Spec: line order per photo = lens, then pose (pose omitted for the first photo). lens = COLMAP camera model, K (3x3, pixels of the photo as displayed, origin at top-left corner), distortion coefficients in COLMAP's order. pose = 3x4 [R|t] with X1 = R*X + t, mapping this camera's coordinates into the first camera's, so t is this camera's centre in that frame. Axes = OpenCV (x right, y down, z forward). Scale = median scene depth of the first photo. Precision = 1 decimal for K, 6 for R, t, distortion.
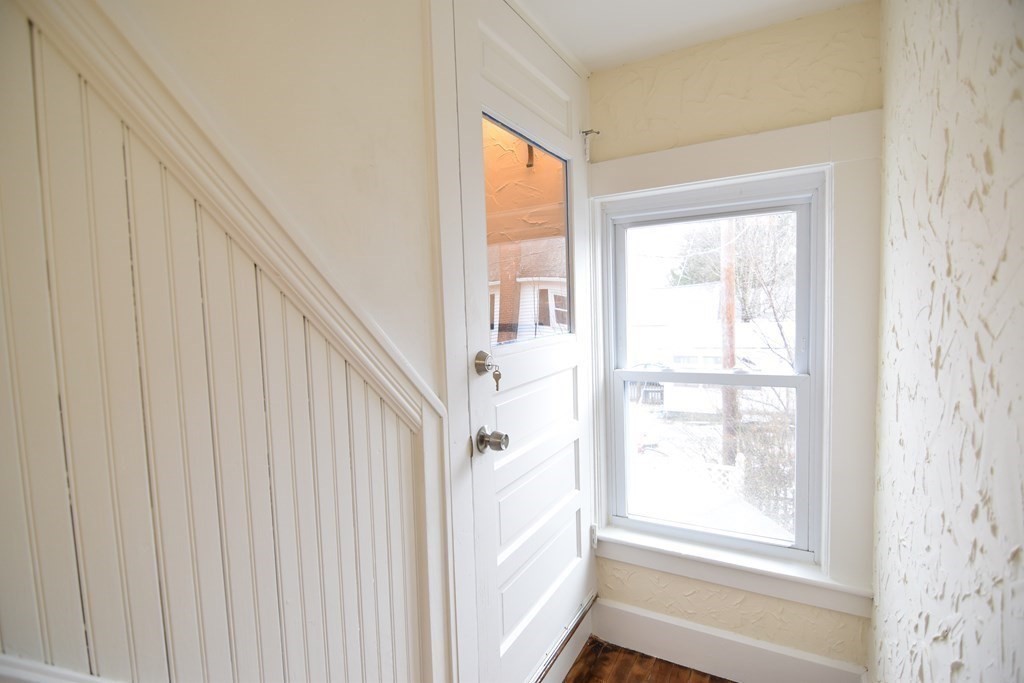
lens RADIAL K [[496.6, 0, 509.1], [0, 496.6, 346.1], [0, 0, 1]] dist [-0.018876, -0.000987]
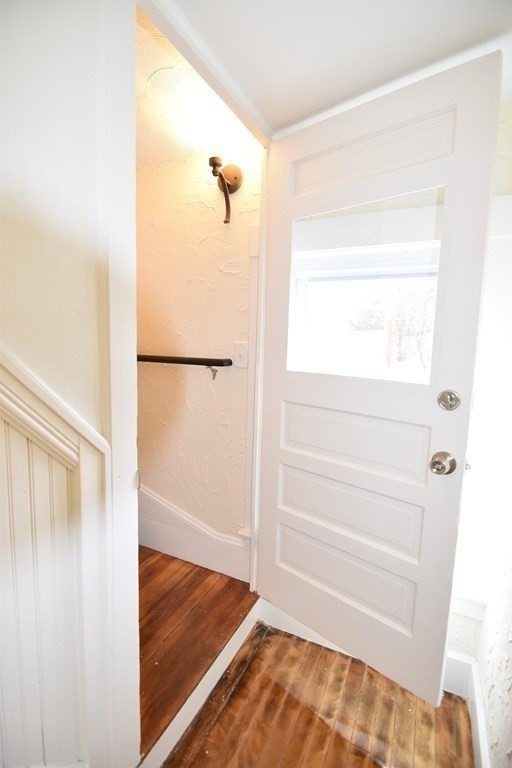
lens RADIAL K [[372.5, 0, 256.2], [0, 372.5, 383.3], [0, 0, 1]] dist [-0.018876, -0.000987]
pose [[0.995474, 0.050747, 0.080350, 0.062253], [-0.053758, 0.997913, 0.035773, -0.026644], [-0.078367, -0.039930, 0.996125, 0.128150]]
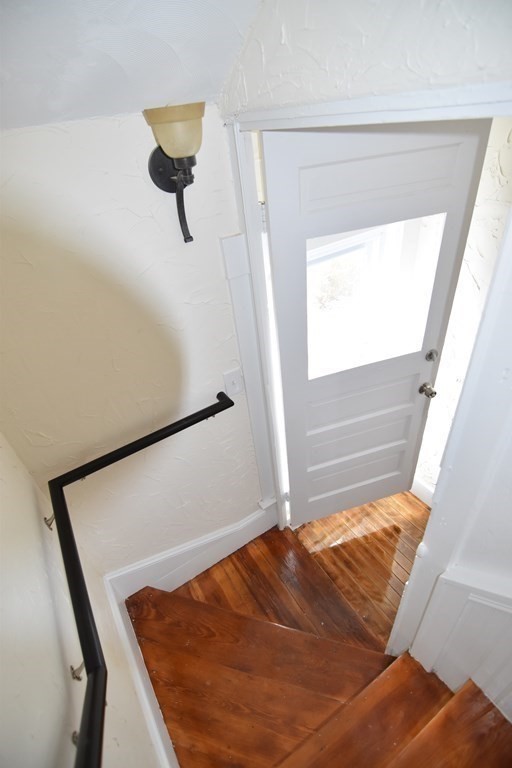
lens RADIAL K [[372.5, 0, 253.1], [0, 372.5, 381.2], [0, 0, 1]] dist [-0.018876, -0.000987]
pose [[0.464907, -0.537396, 0.703610, -0.460764], [0.148996, 0.830872, 0.536146, -0.495786], [-0.872732, -0.144423, 0.466348, 0.640786]]
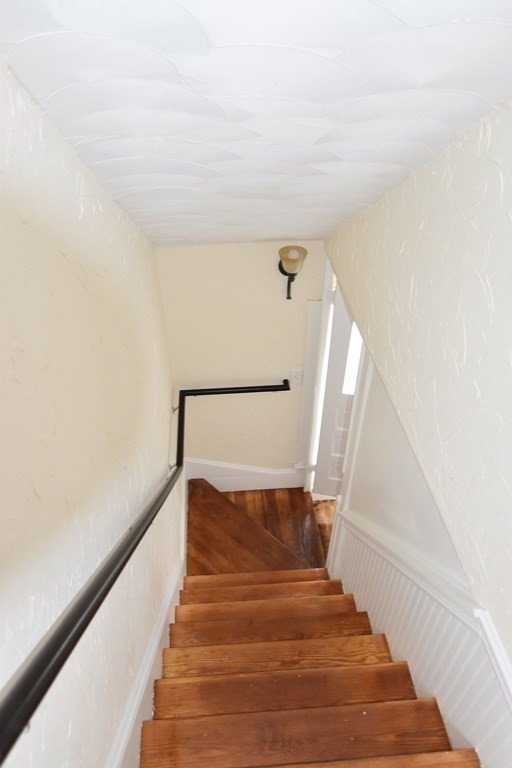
lens RADIAL K [[537.5, 0, 255.0], [0, 537.5, 382.7], [0, 0, 1]] dist [0.000895, 0.000052]
pose [[0.818626, -0.341668, 0.461642, -0.890710], [0.009906, 0.812078, 0.583464, -1.135697], [-0.574241, -0.473066, 0.668174, -0.115818]]
